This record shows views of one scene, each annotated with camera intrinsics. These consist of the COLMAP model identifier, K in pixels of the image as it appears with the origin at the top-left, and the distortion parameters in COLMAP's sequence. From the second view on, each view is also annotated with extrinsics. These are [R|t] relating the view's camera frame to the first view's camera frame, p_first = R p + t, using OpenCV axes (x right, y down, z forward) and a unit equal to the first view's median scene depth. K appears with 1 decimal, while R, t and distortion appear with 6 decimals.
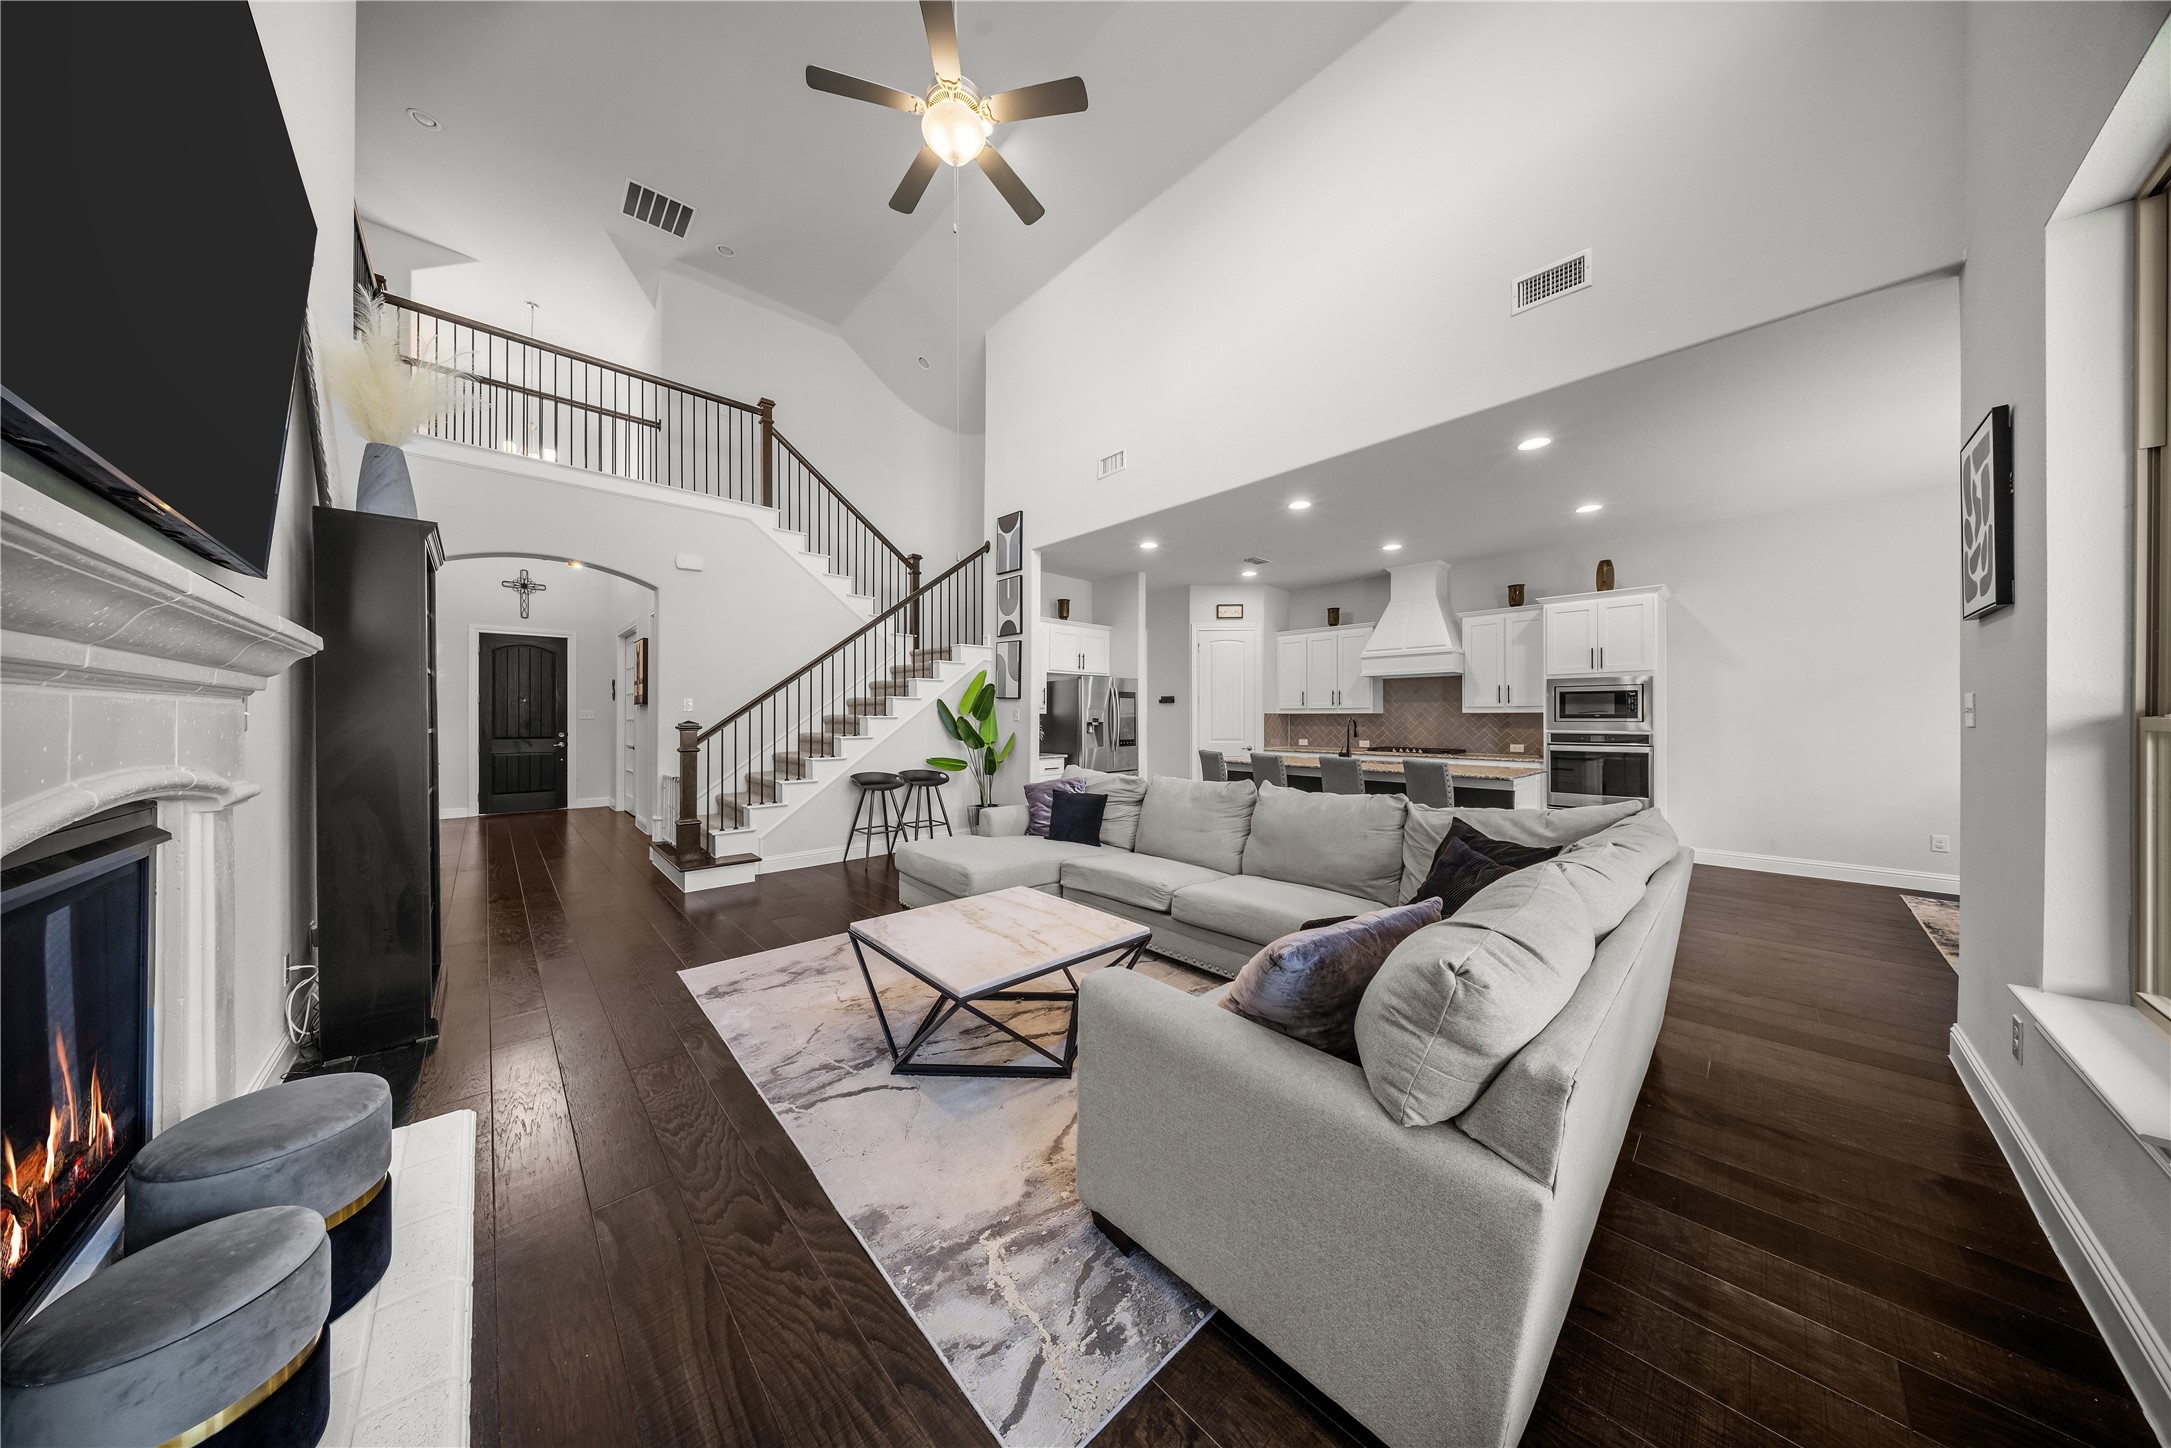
lens RADIAL K [[634.9, 0, 1092.4], [0, 634.9, 715.4], [0, 0, 1]] dist [0.008797, -0.004029]
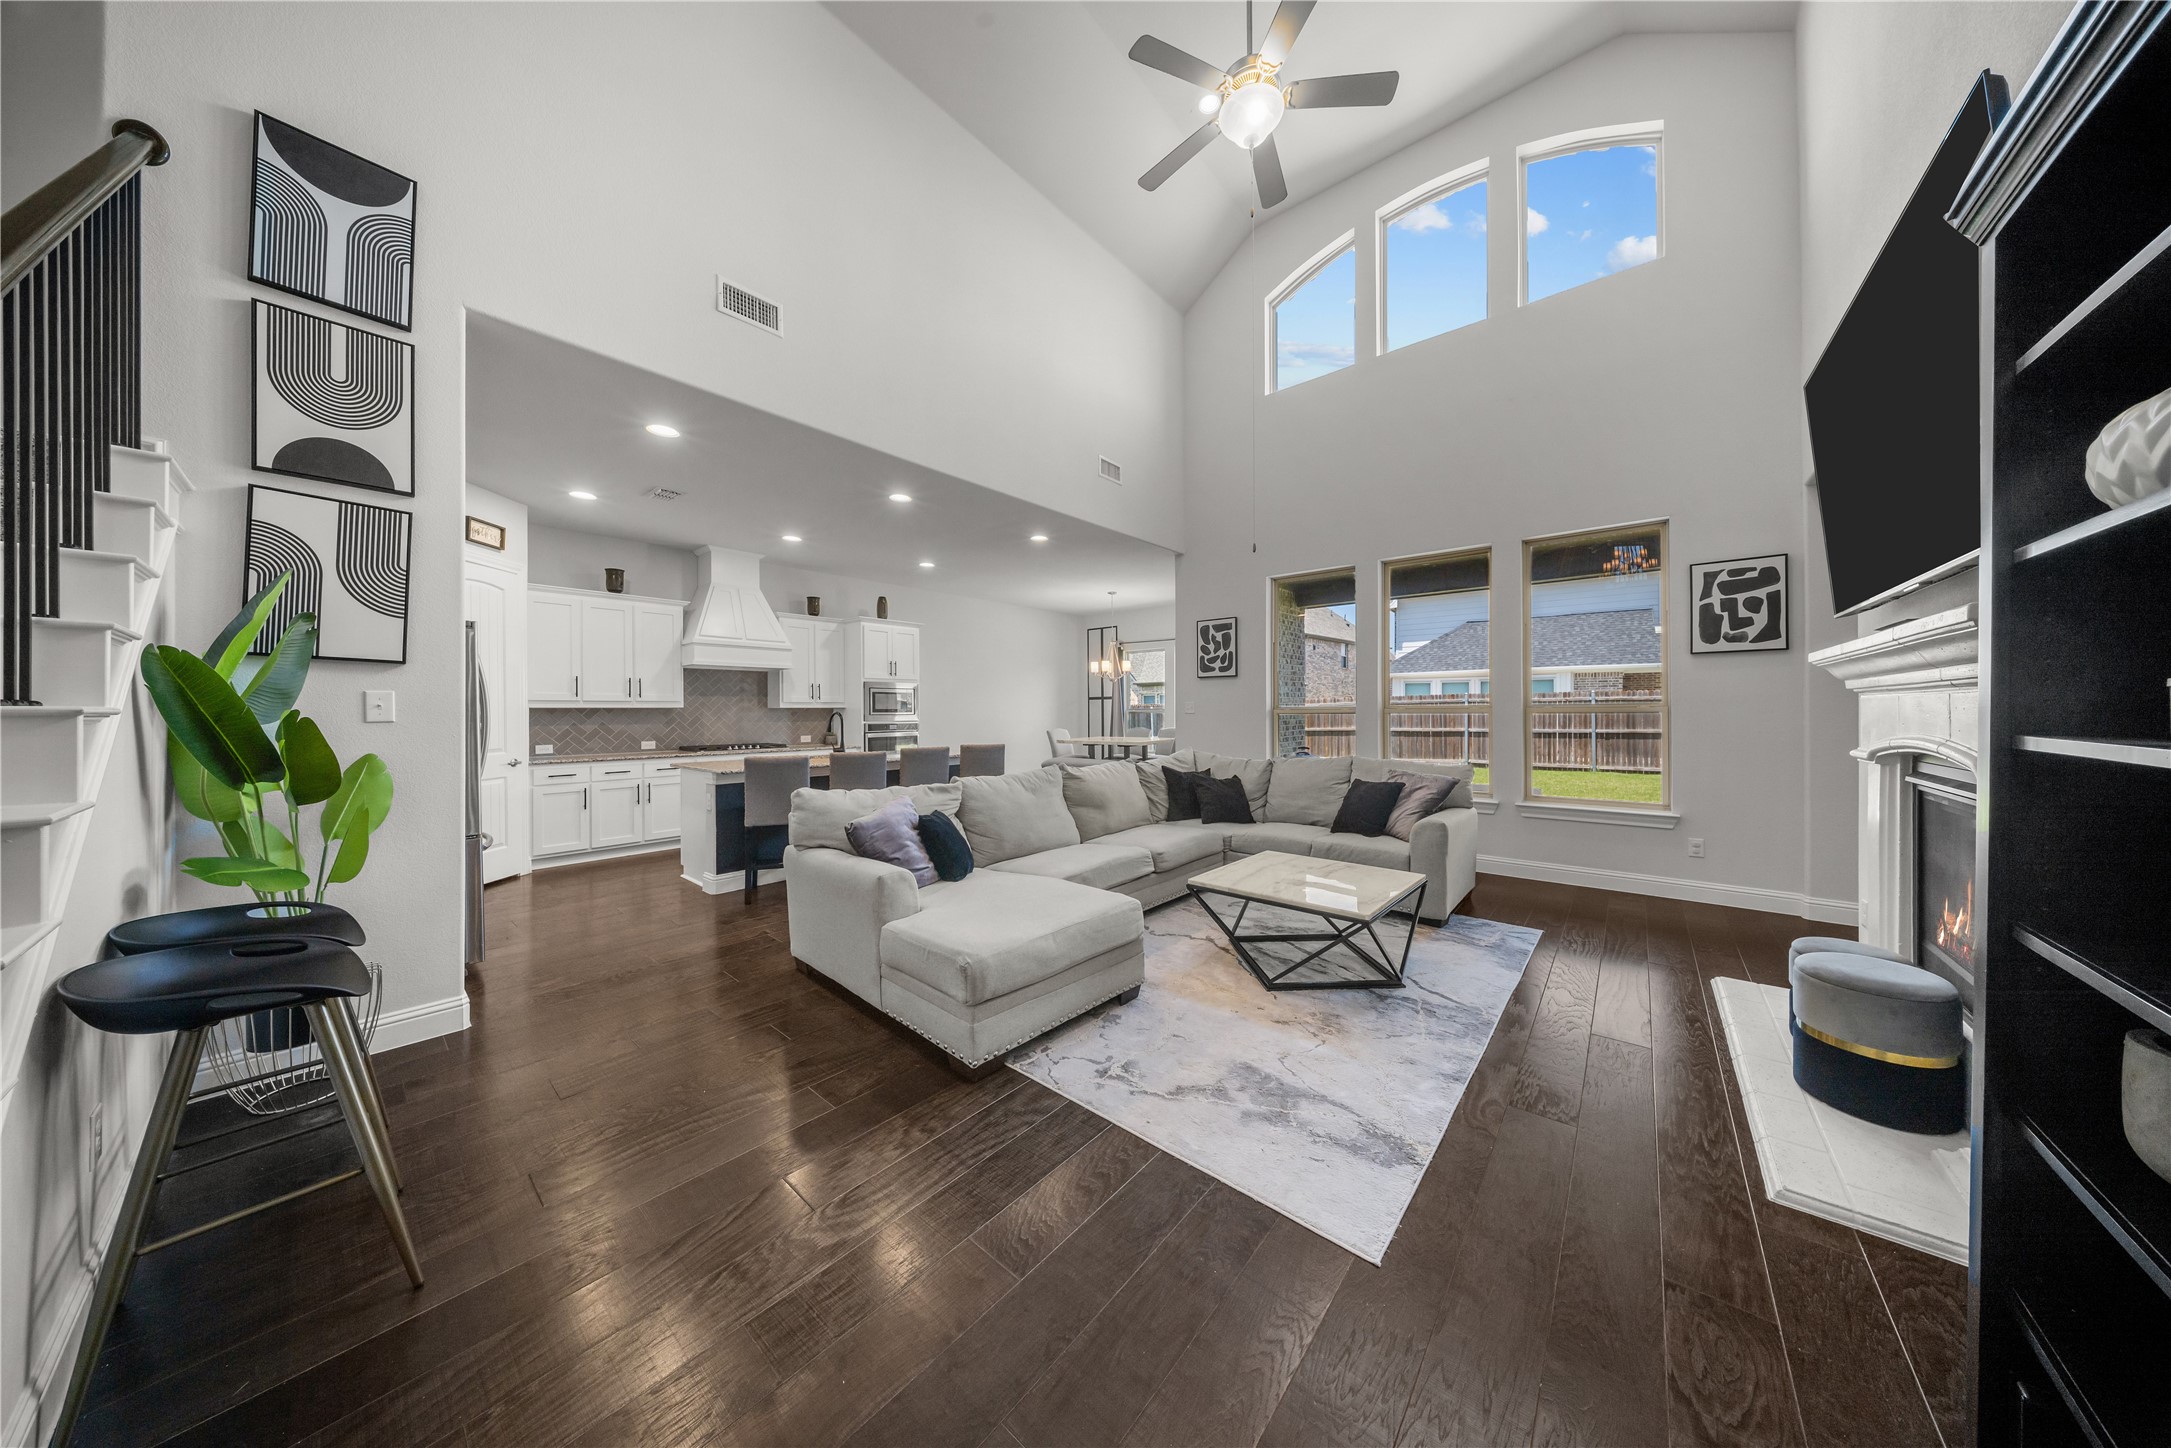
lens RADIAL K [[646.0, 0, 1088.2], [0, 646.0, 705.5], [0, 0, 1]] dist [0.010224, -0.001895]
pose [[-0.106487, 0.008975, 0.994274, -0.536935], [0.001839, 0.999959, -0.008829, 0.002553], [-0.994312, 0.000889, -0.106499, 0.614942]]
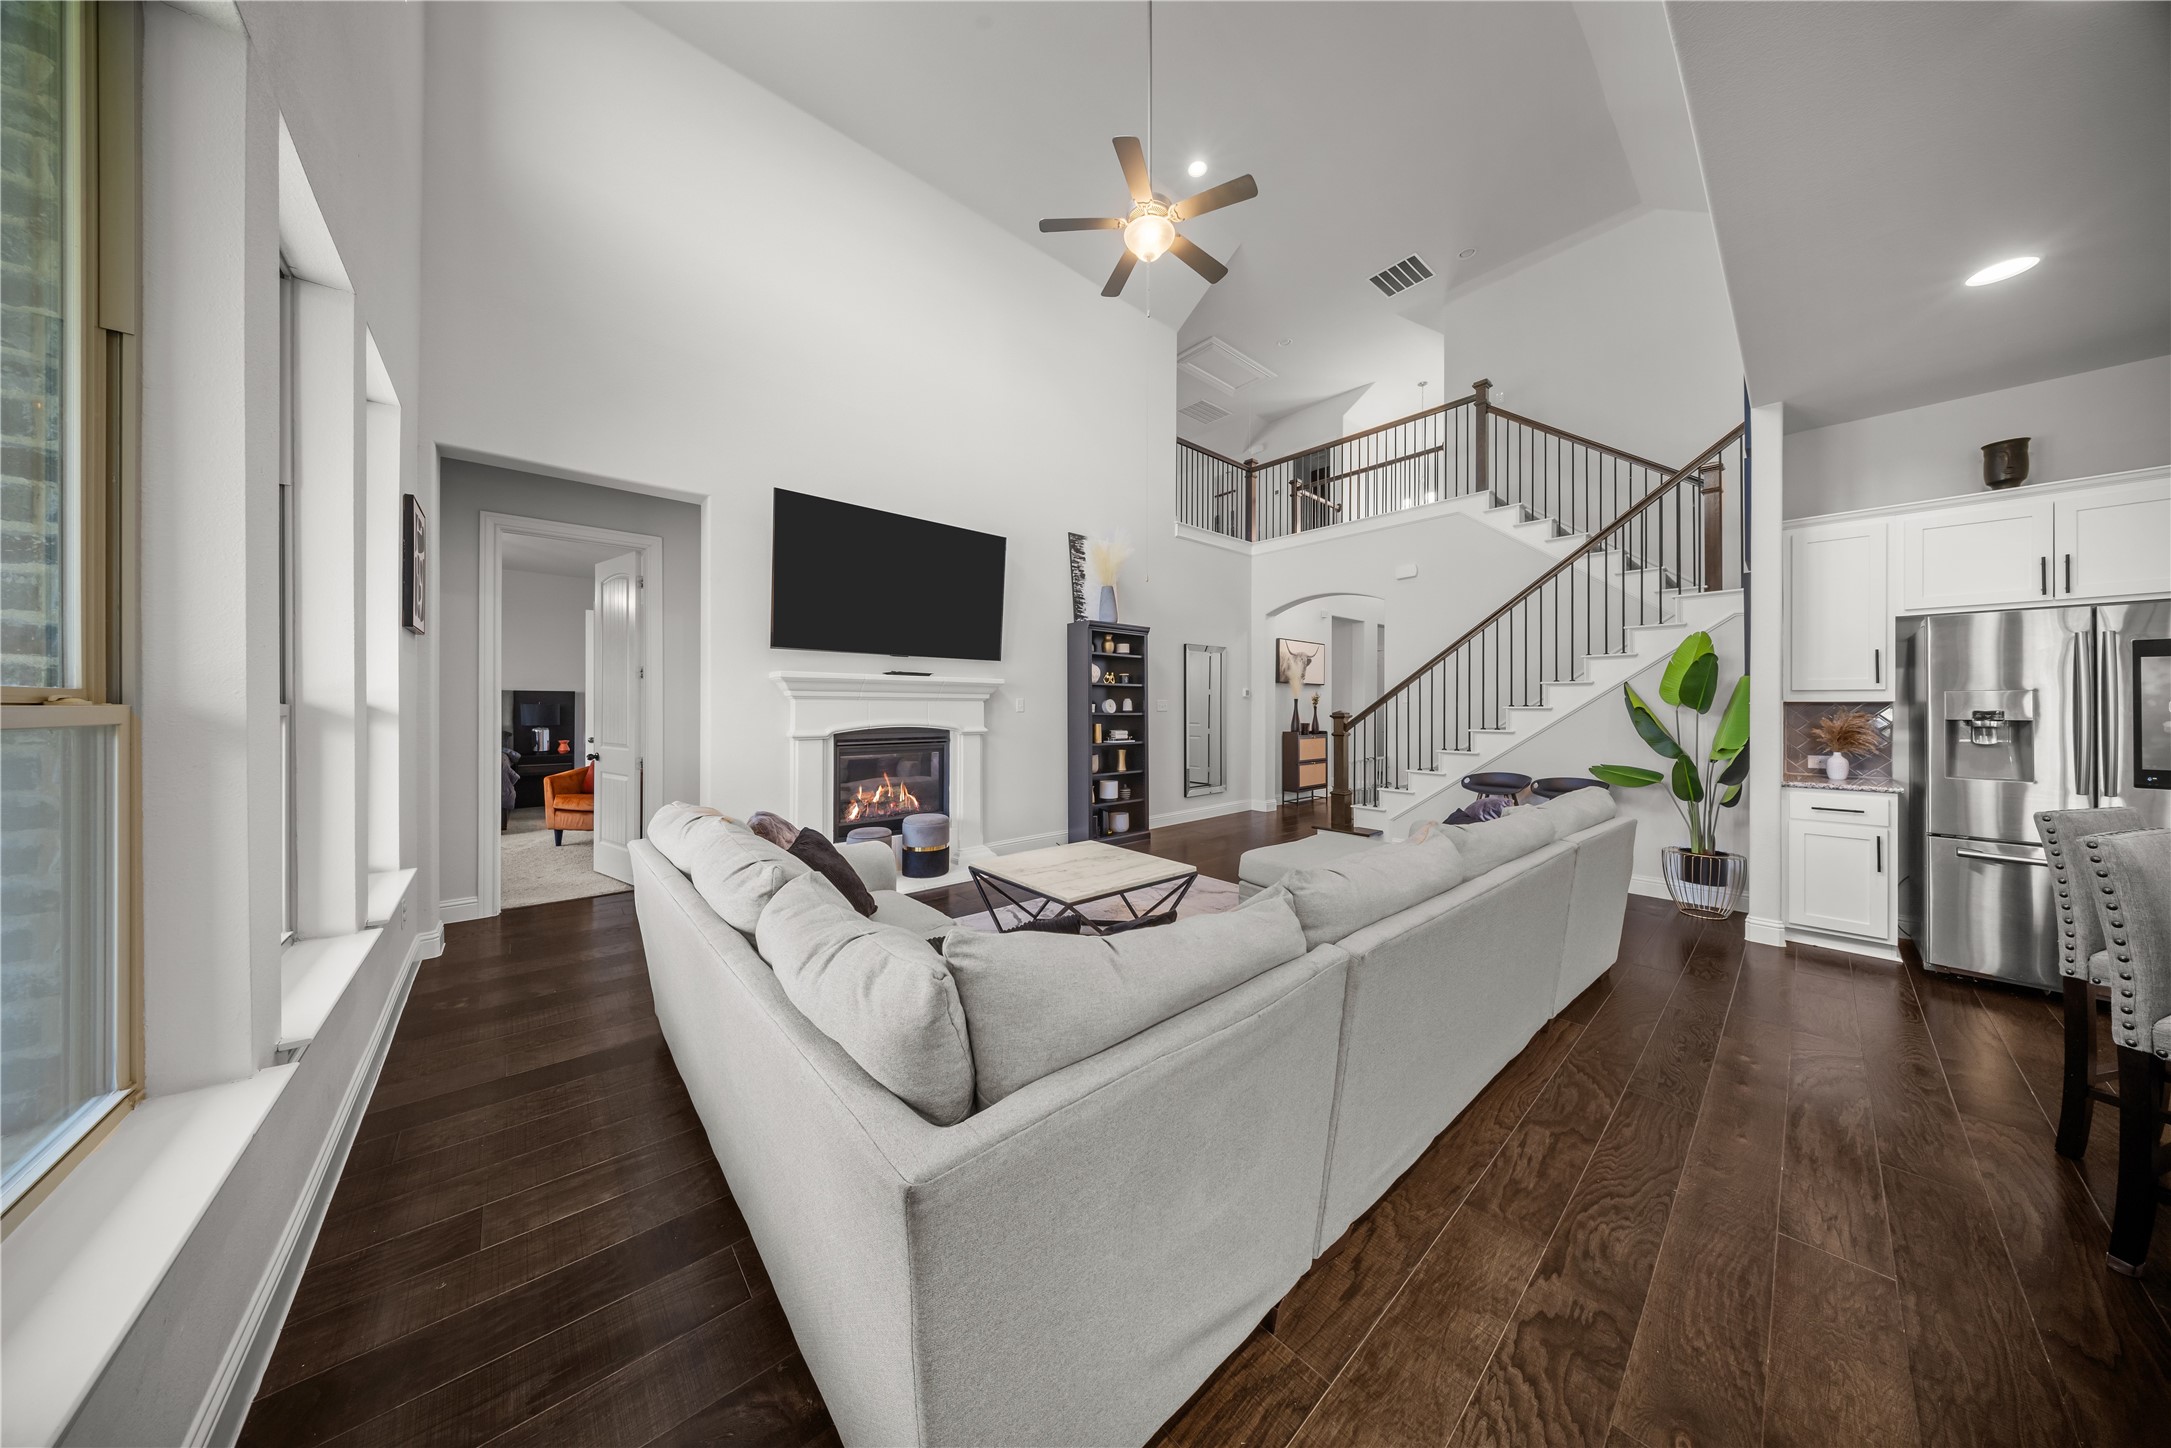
lens RADIAL K [[635.4, 0, 1082.9], [0, 635.4, 706.5], [0, 0, 1]] dist [0.007577, -0.001945]
pose [[-0.039894, -0.002971, -0.999199, 0.463283], [-0.000166, 0.999996, -0.002967, 0.002651], [0.999204, 0.000047, -0.039894, 0.416715]]
